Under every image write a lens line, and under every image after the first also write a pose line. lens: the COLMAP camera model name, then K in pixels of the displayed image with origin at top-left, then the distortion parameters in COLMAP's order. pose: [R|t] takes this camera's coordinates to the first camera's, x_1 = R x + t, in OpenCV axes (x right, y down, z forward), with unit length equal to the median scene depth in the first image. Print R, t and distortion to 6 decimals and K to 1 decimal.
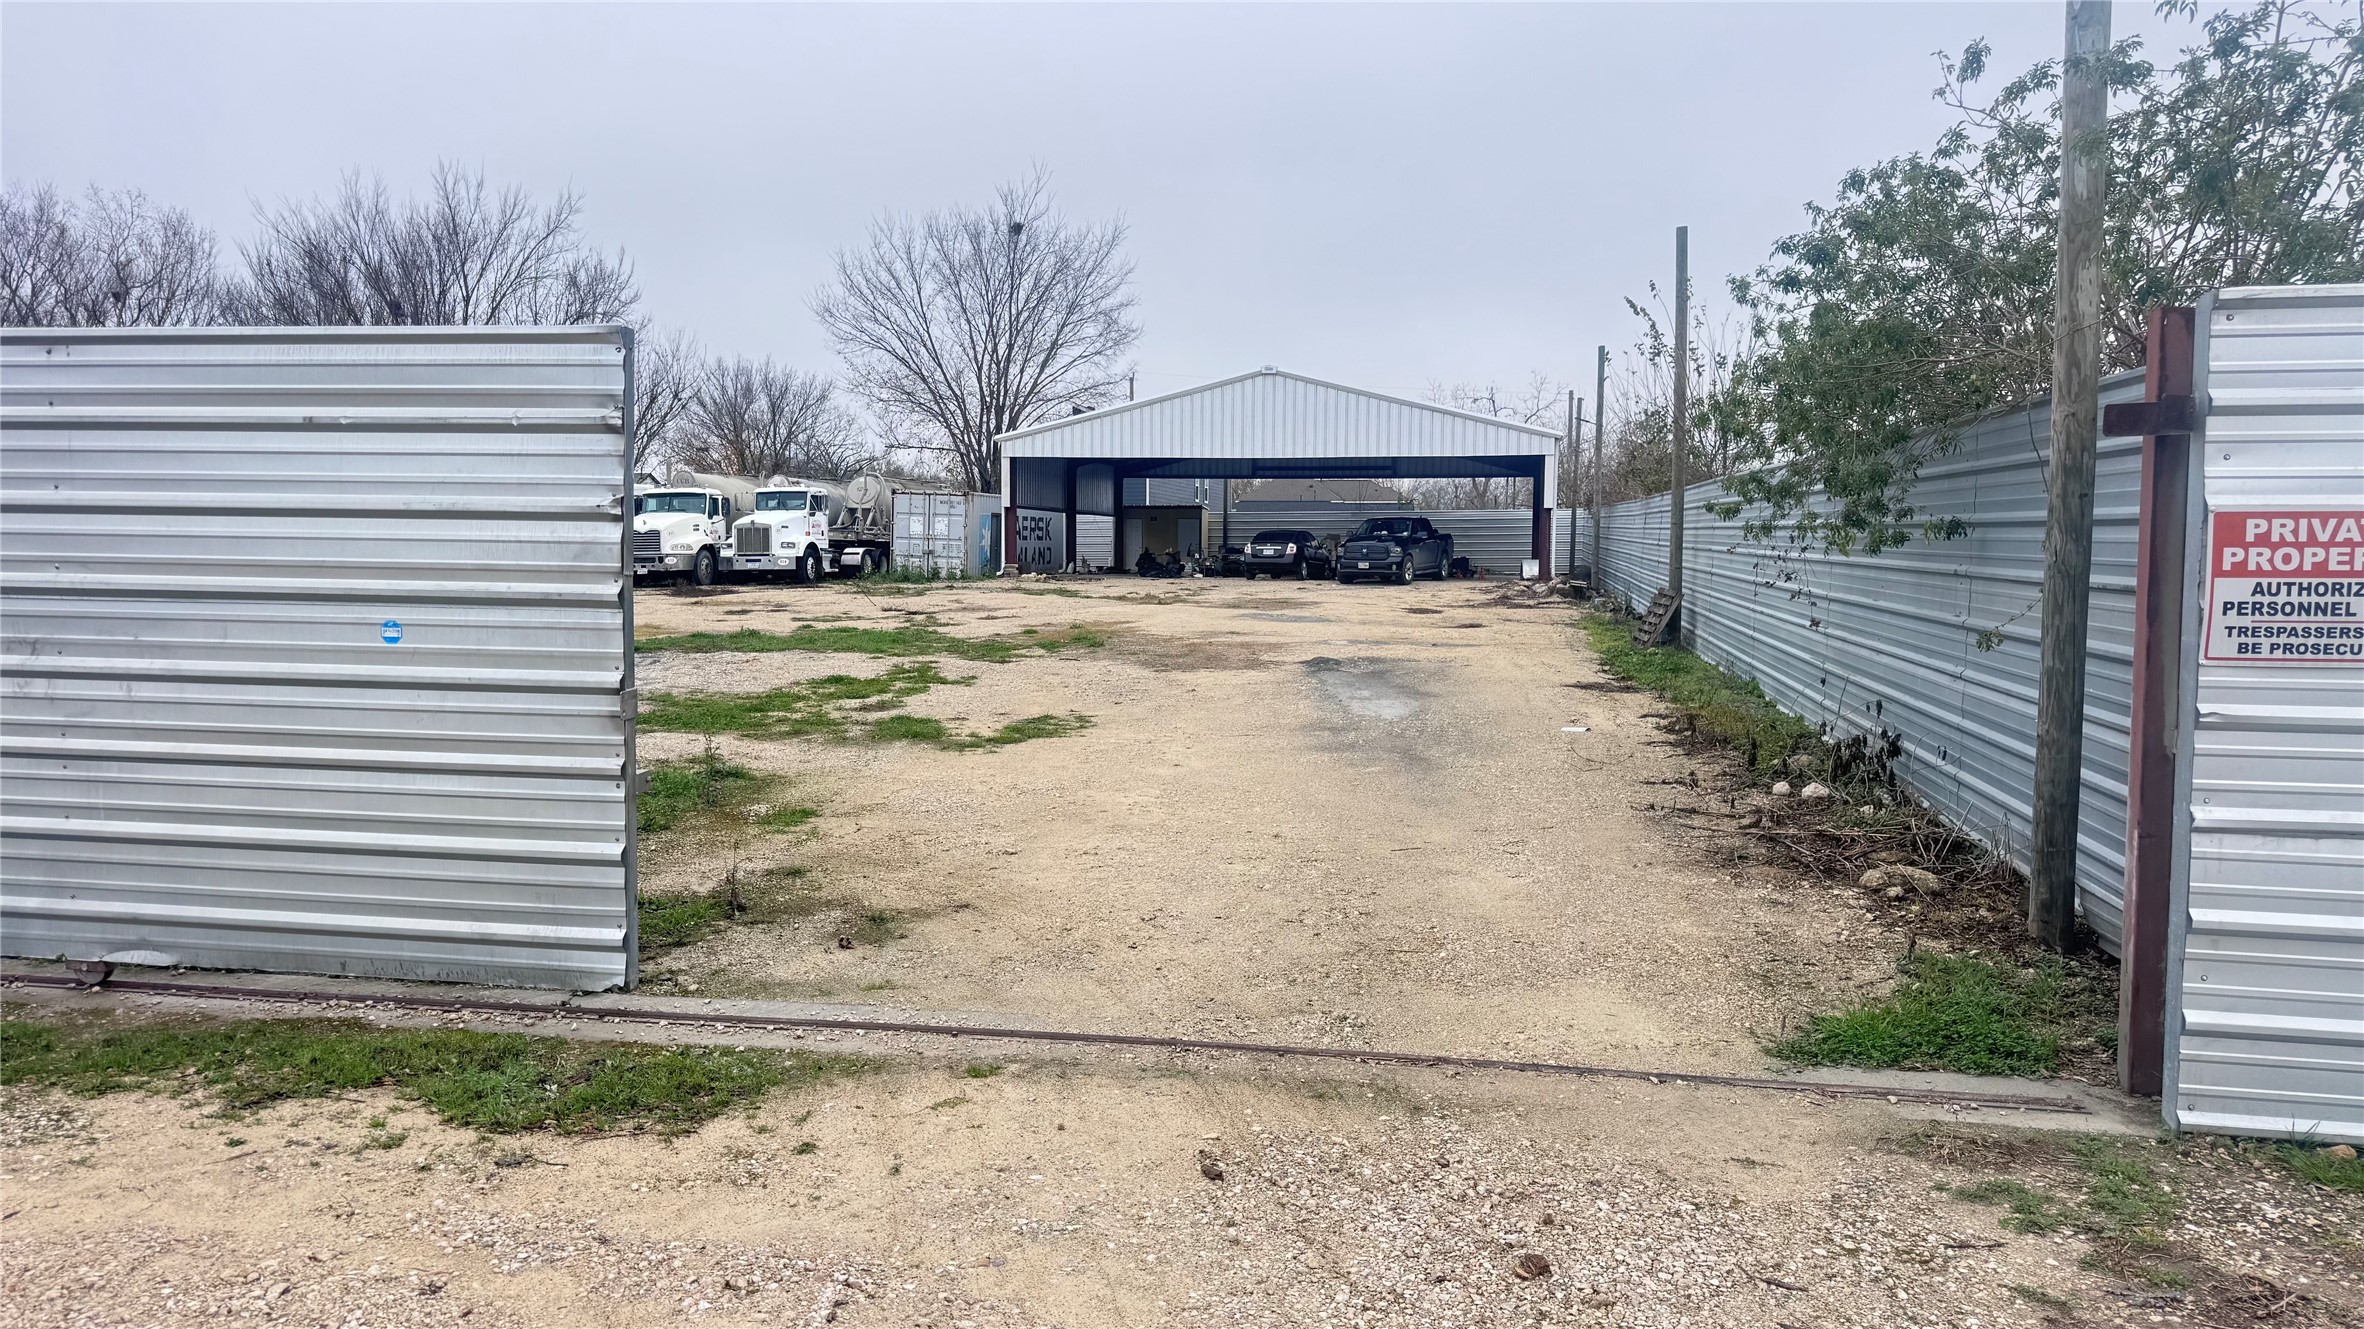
lens RADIAL K [[1625.3, 0, 1185.5], [0, 1625.3, 658.9], [0, 0, 1]] dist [0.058901, -0.076529]
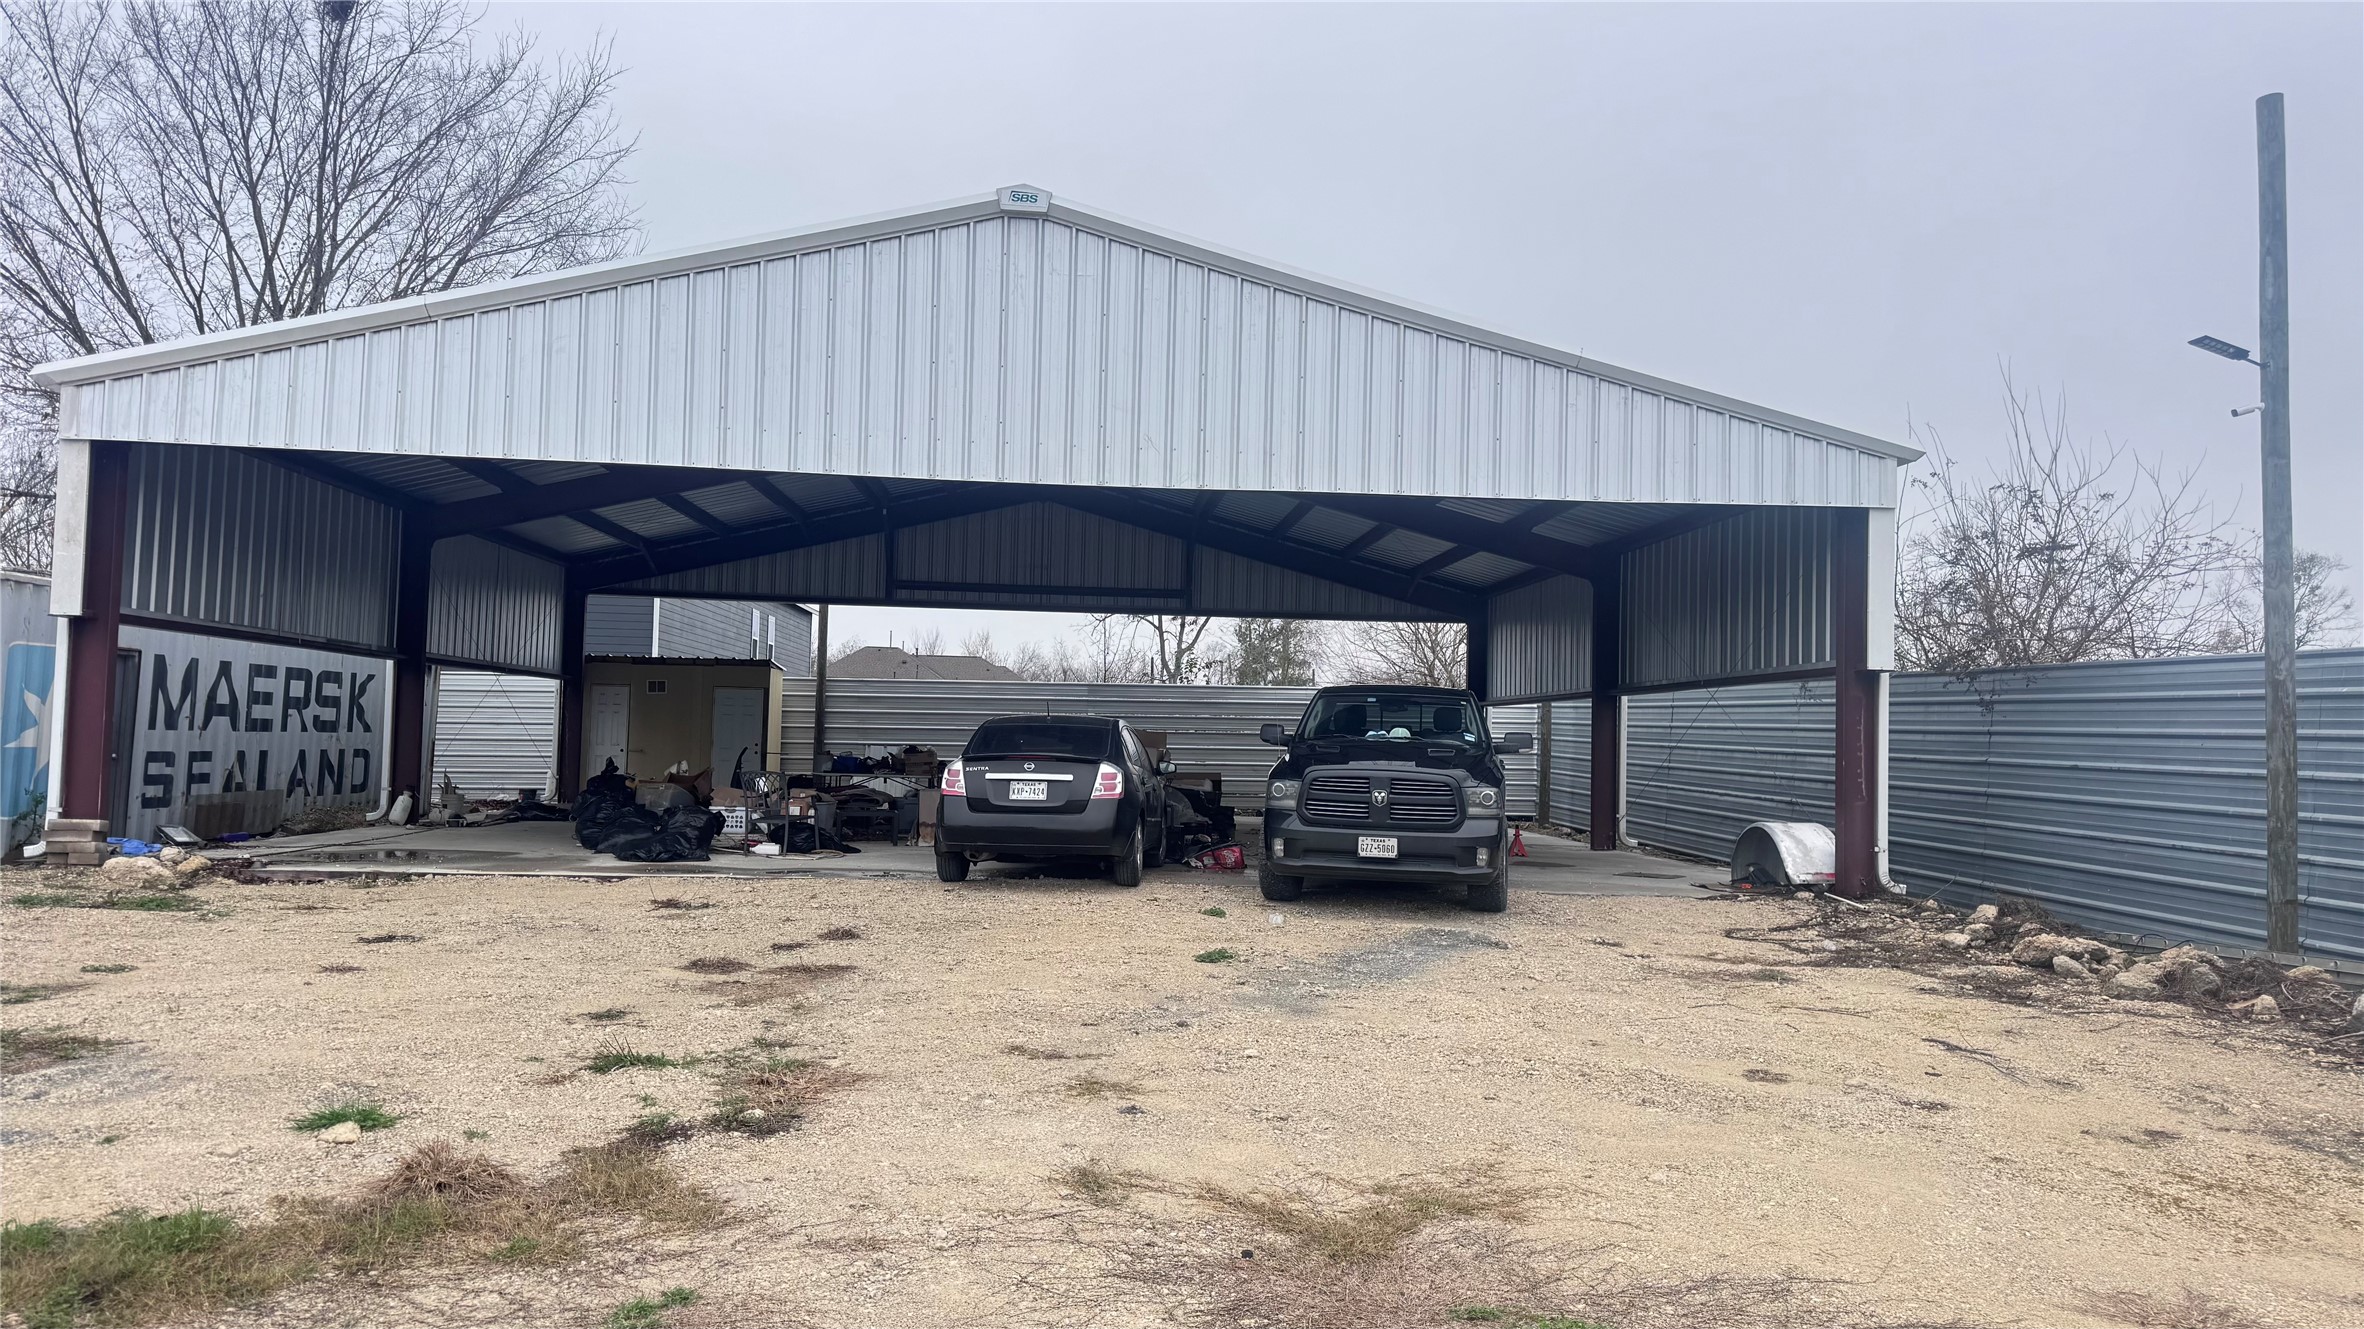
lens RADIAL K [[1625.3, 0, 1216.2], [0, 1625.3, 682.1], [0, 0, 1]] dist [0.058901, -0.076529]
pose [[0.958613, 0.026974, 0.283431, 0.002902], [0.002417, 0.994695, -0.102842, -0.242316], [-0.284702, 0.099271, 0.953462, 3.111797]]
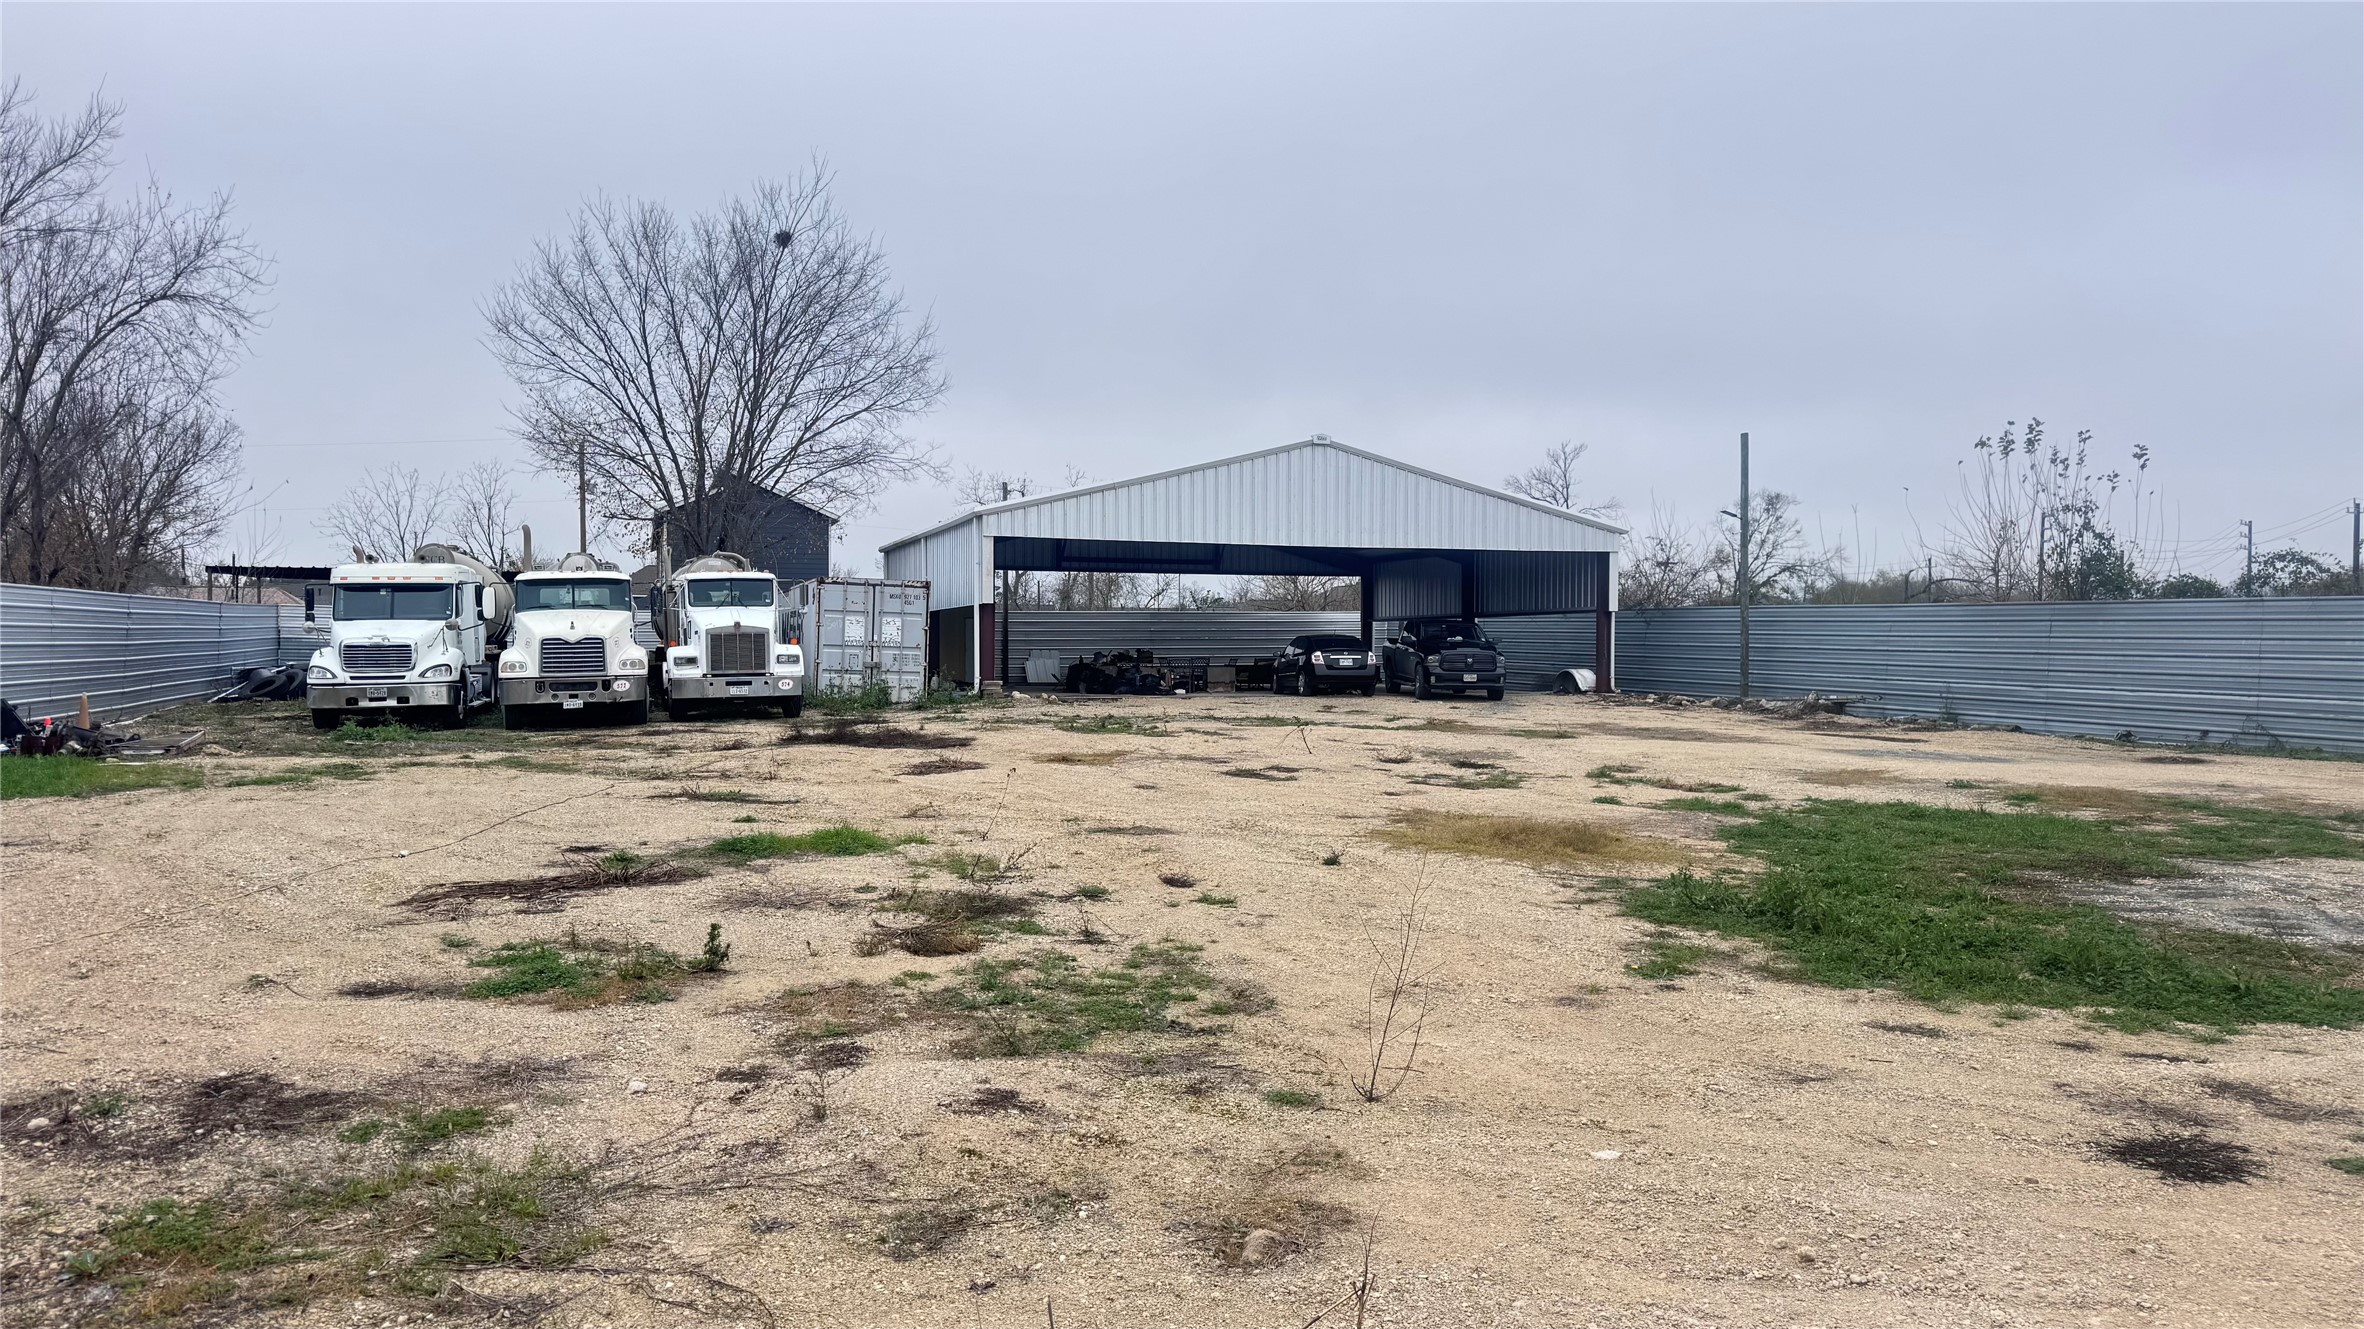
lens RADIAL K [[1625.3, 0, 1175.7], [0, 1625.3, 669.2], [0, 0, 1]] dist [0.058901, -0.076529]
pose [[0.868218, -0.011037, 0.496060, -1.854156], [0.037994, 0.998296, -0.044287, -0.129489], [-0.494726, 0.057298, 0.867158, 1.480365]]
